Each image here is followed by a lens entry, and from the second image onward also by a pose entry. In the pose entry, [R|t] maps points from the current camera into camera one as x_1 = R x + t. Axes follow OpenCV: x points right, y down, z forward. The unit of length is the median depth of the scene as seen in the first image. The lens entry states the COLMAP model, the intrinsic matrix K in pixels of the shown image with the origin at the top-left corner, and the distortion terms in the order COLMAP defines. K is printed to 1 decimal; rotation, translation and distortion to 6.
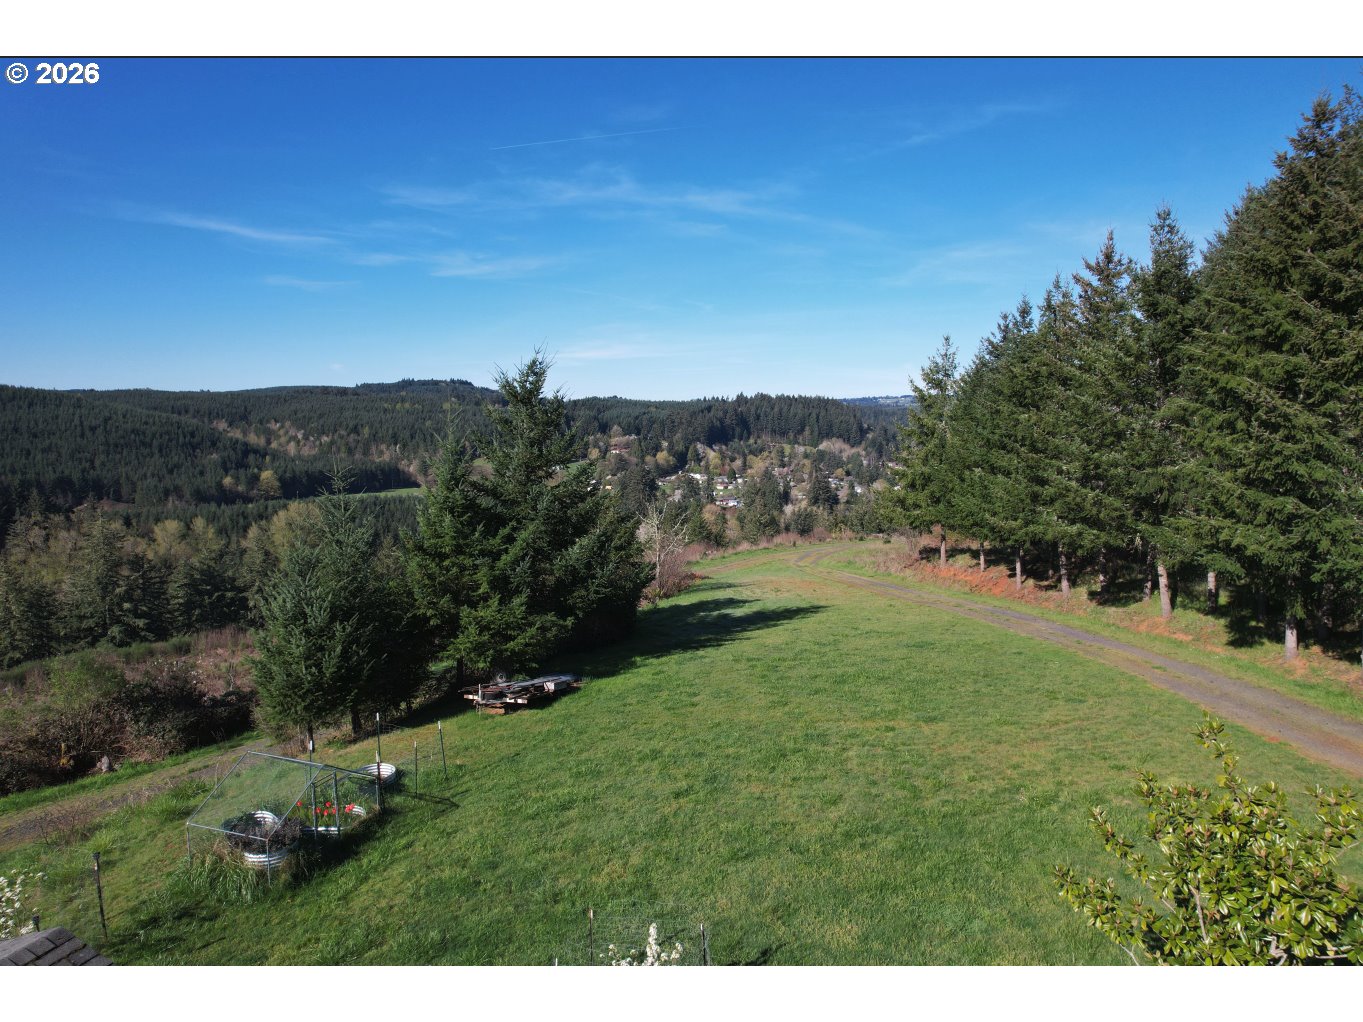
lens RADIAL K [[877.8, 0, 681.5], [0, 877.8, 511.0], [0, 0, 1]] dist [-0.093347, 0.090158]
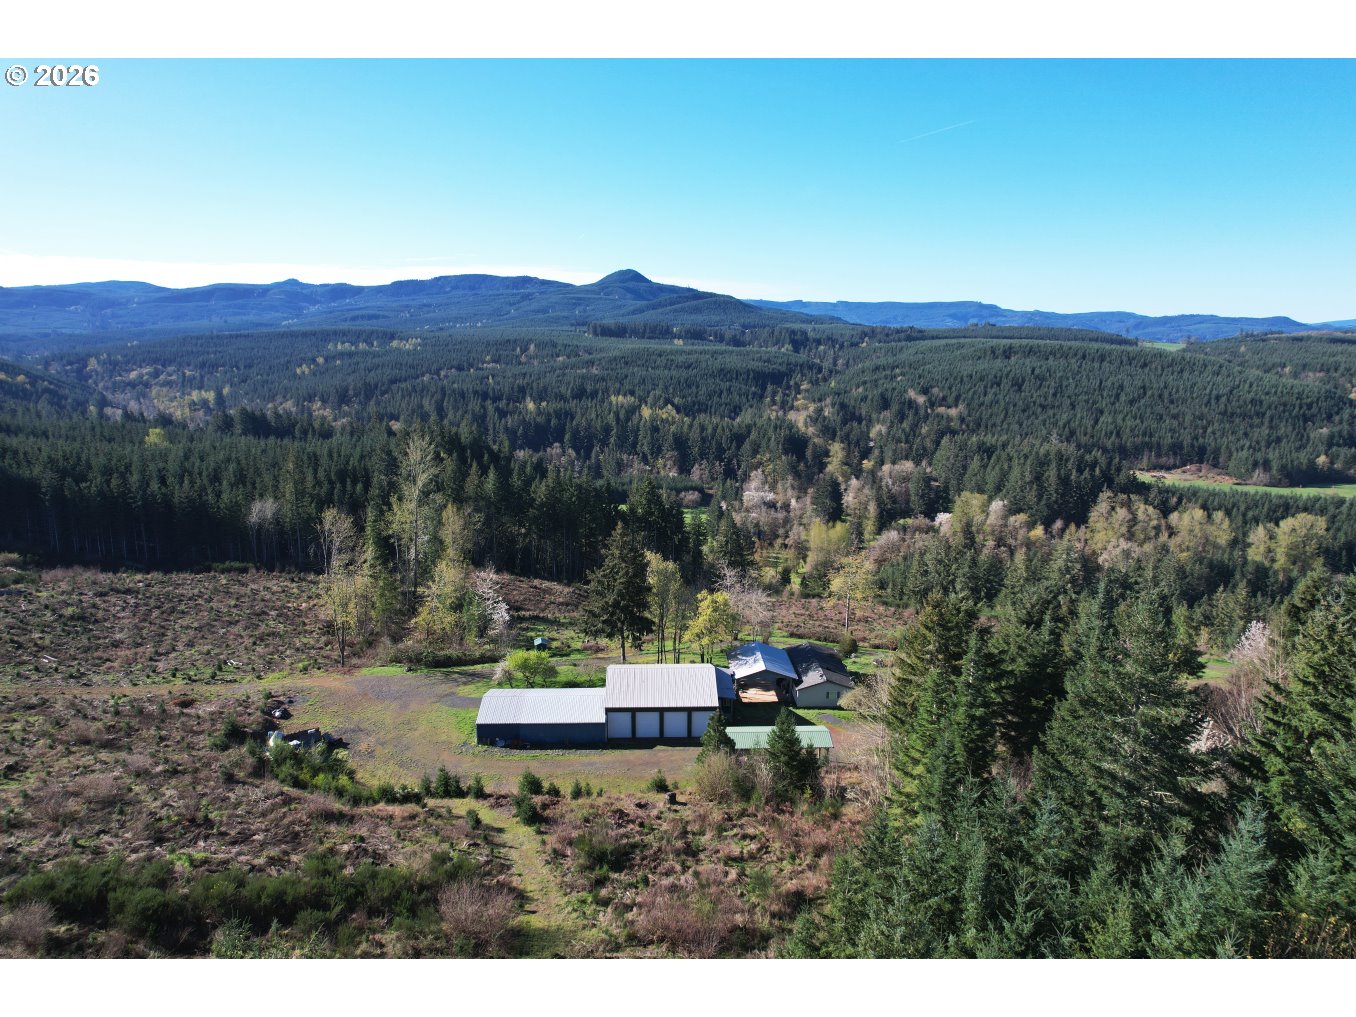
lens RADIAL K [[872.1, 0, 678.0], [0, 872.1, 508.5], [0, 0, 1]] dist [-0.079105, 0.053835]
pose [[0.344444, 0.182259, -0.920945, 0.144637], [-0.101072, 0.982472, 0.156633, -0.050550], [0.933350, 0.039130, 0.356828, -0.089210]]
